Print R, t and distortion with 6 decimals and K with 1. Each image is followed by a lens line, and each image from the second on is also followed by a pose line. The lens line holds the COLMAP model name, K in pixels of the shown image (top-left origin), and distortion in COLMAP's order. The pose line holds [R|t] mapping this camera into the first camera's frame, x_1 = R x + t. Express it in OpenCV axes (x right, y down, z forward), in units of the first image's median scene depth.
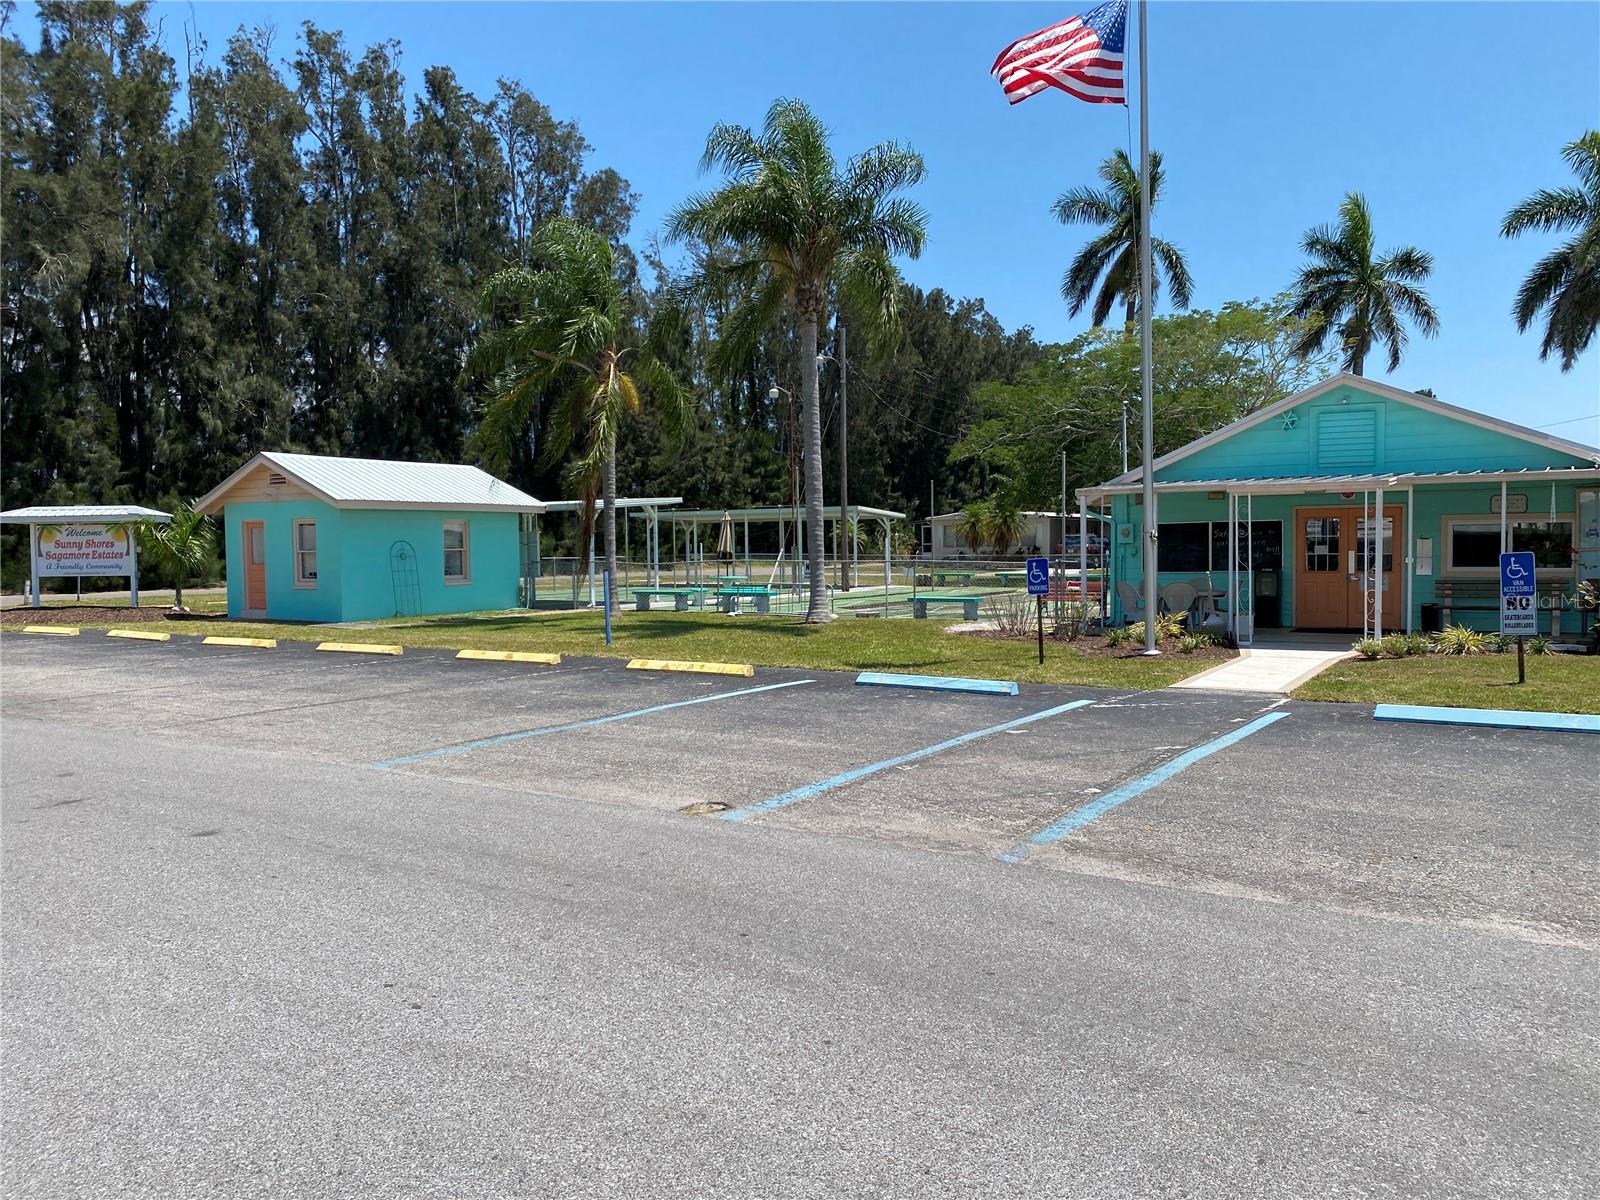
lens RADIAL K [[1226.4, 0, 801.1], [0, 1226.4, 601.9], [0, 0, 1]] dist [0.014420, -0.004959]
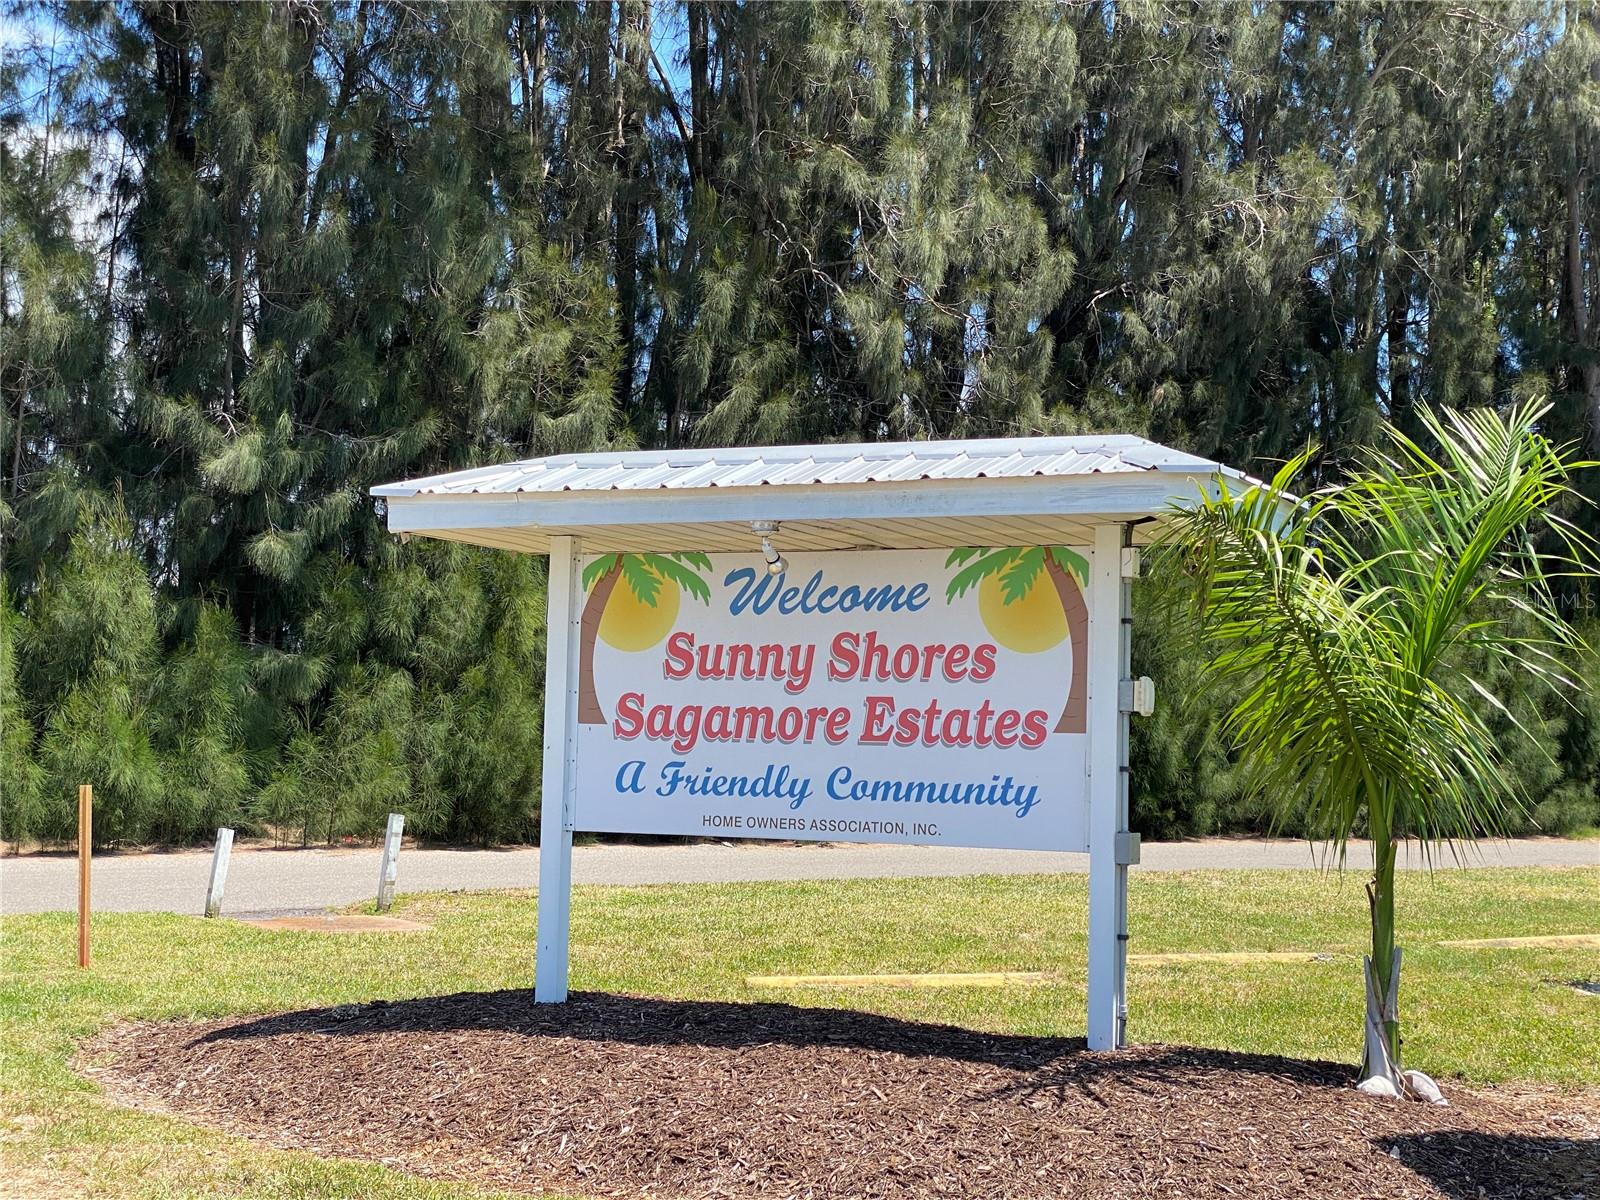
lens RADIAL K [[2401.0, 0, 799.5], [0, 2401.0, 596.7], [0, 0, 1]] dist [0.185875, 0.000000]
pose [[0.945554, 0.015017, -0.325119, -0.472304], [-0.049345, 0.994002, -0.097598, -0.021704], [0.321703, 0.108327, 0.940623, 0.671292]]
